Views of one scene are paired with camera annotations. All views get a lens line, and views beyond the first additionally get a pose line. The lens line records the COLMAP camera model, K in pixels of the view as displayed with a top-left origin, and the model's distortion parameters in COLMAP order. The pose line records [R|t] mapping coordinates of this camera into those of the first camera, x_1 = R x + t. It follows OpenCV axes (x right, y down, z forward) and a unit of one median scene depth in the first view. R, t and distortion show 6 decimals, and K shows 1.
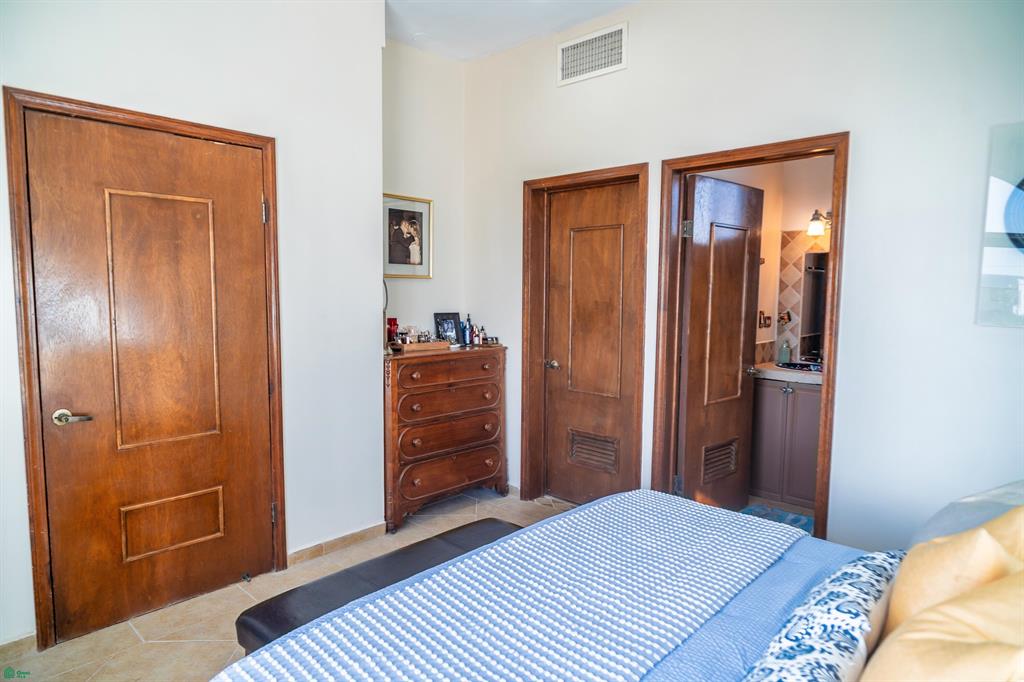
lens RADIAL K [[632.3, 0, 508.9], [0, 632.3, 349.4], [0, 0, 1]] dist [0.000469, 0.000942]
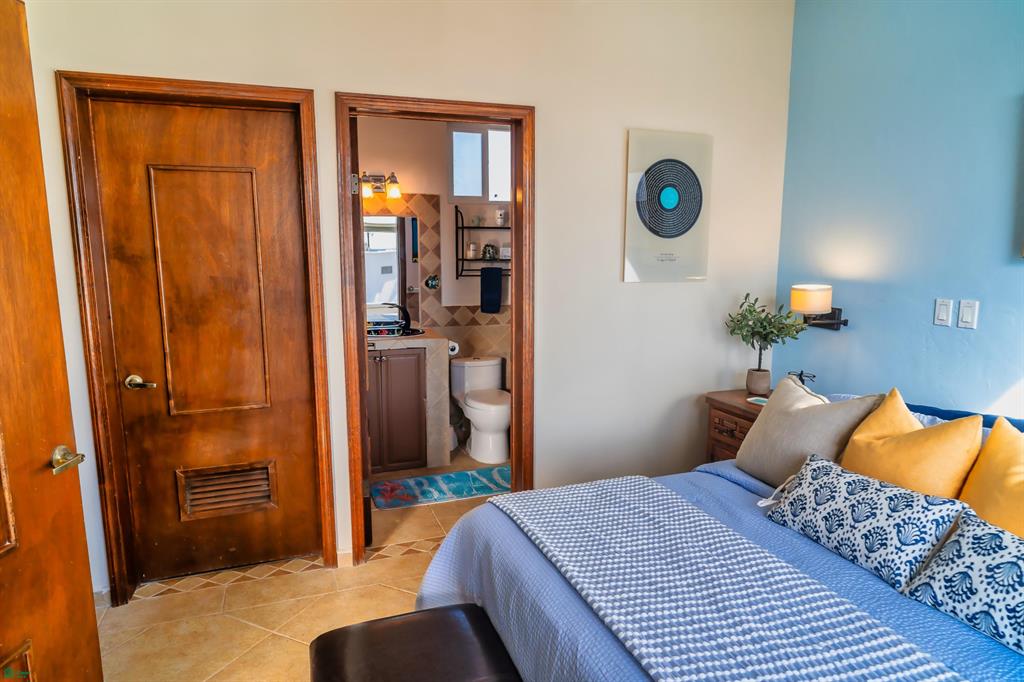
lens RADIAL K [[632.3, 0, 505.7], [0, 632.3, 341.9], [0, 0, 1]] dist [0.000469, 0.000942]
pose [[0.435232, -0.141834, 0.889076, -0.350901], [0.092772, 0.989321, 0.112412, -0.055402], [-0.895526, 0.033556, 0.443742, 0.422159]]
